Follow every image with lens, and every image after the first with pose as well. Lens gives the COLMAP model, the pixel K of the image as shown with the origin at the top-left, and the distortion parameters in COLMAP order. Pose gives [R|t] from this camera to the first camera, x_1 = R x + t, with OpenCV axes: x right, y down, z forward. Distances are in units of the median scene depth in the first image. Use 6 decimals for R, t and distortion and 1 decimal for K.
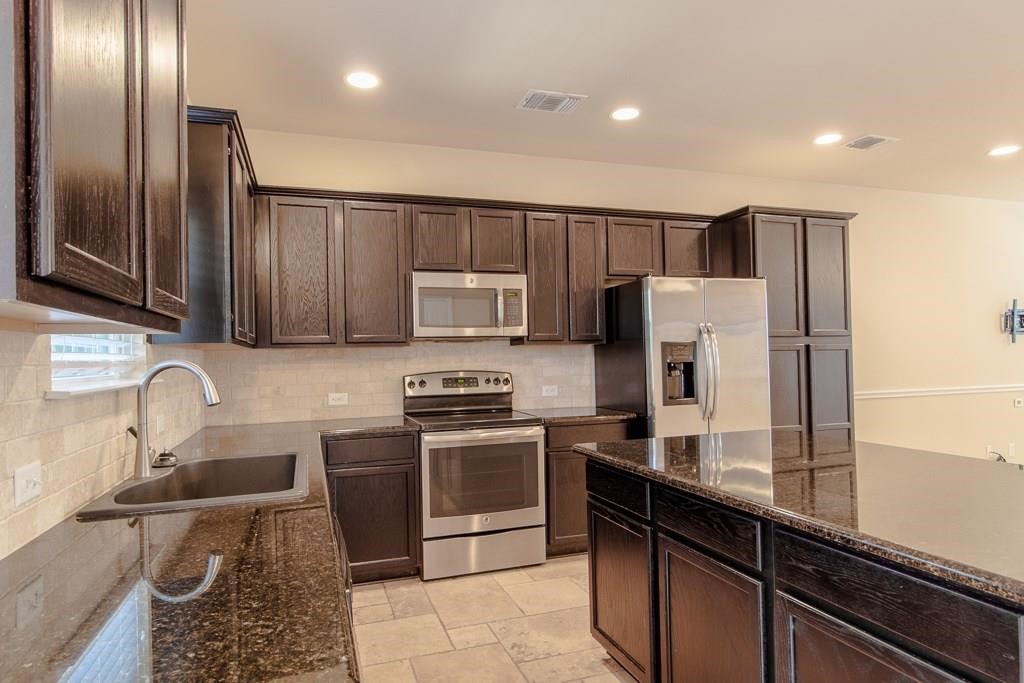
lens RADIAL K [[593.8, 0, 505.4], [0, 593.8, 346.0], [0, 0, 1]] dist [0.000345, 0.000458]
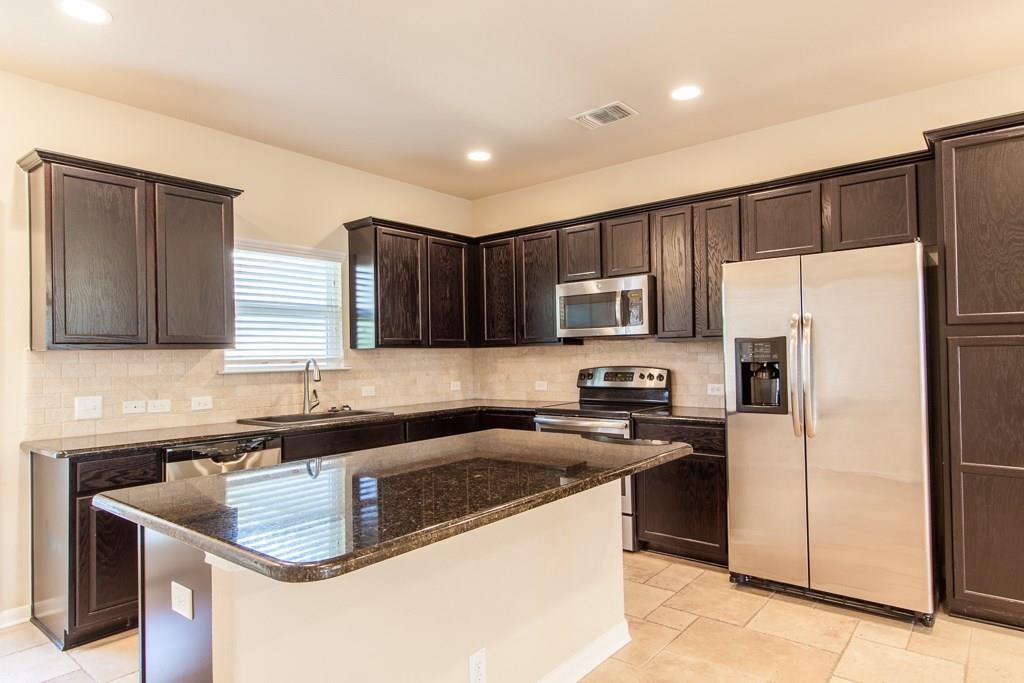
lens RADIAL K [[593.8, 0, 505.4], [0, 593.8, 346.0], [0, 0, 1]] dist [0.000345, 0.000458]
pose [[0.524507, -0.006271, -0.851383, 0.797420], [0.023096, 0.999710, 0.006865, -0.008483], [0.851093, -0.023264, 0.524500, 0.254230]]
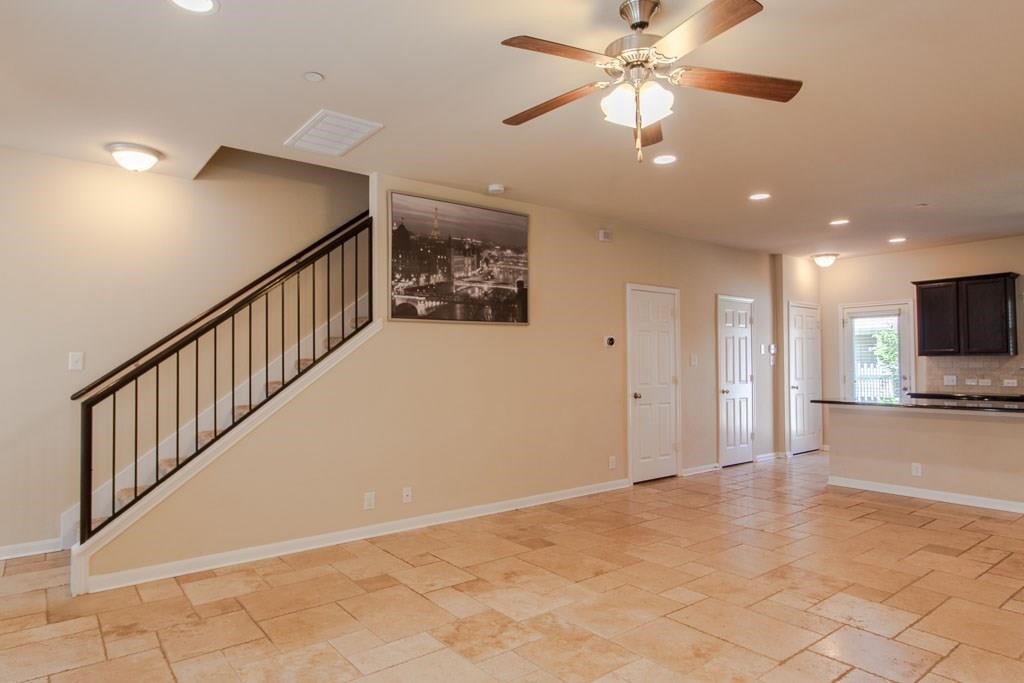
lens RADIAL K [[593.8, 0, 505.4], [0, 593.8, 346.0], [0, 0, 1]] dist [0.000345, 0.000458]
pose [[-0.941046, 0.009583, -0.338143, 1.830631], [0.025620, 0.998747, -0.042996, 0.003638], [0.337307, -0.049124, -0.940112, 1.557337]]
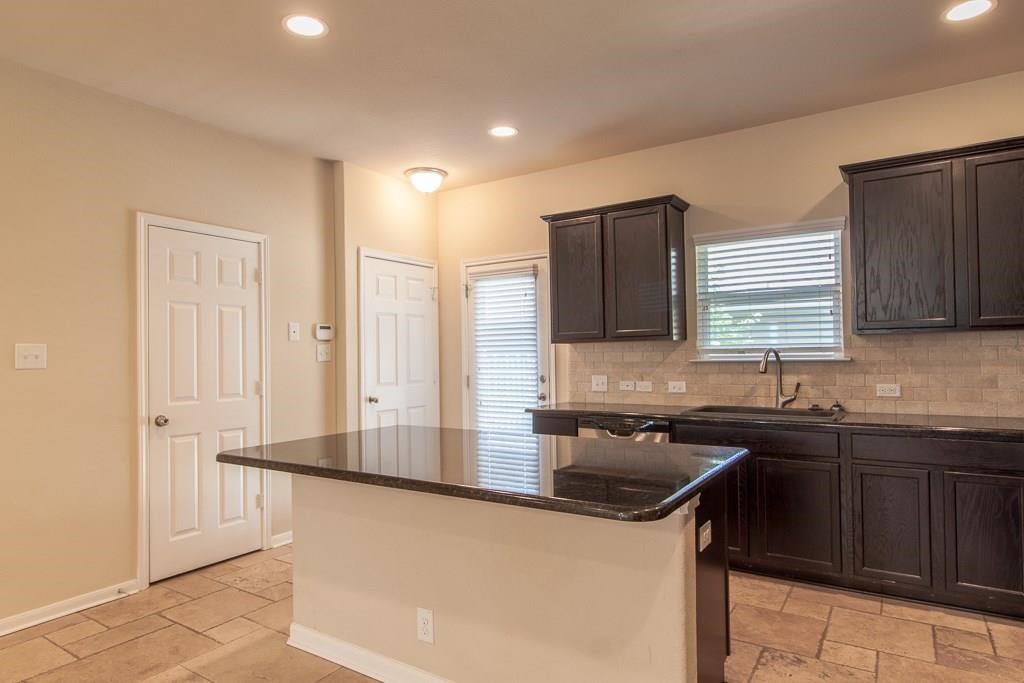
lens RADIAL K [[593.8, 0, 505.4], [0, 593.8, 346.0], [0, 0, 1]] dist [0.000345, 0.000458]
pose [[-0.787801, 0.022544, -0.615517, 0.648717], [0.041422, 0.999007, -0.016427, 0.007813], [0.614535, -0.038437, -0.787953, 1.016212]]
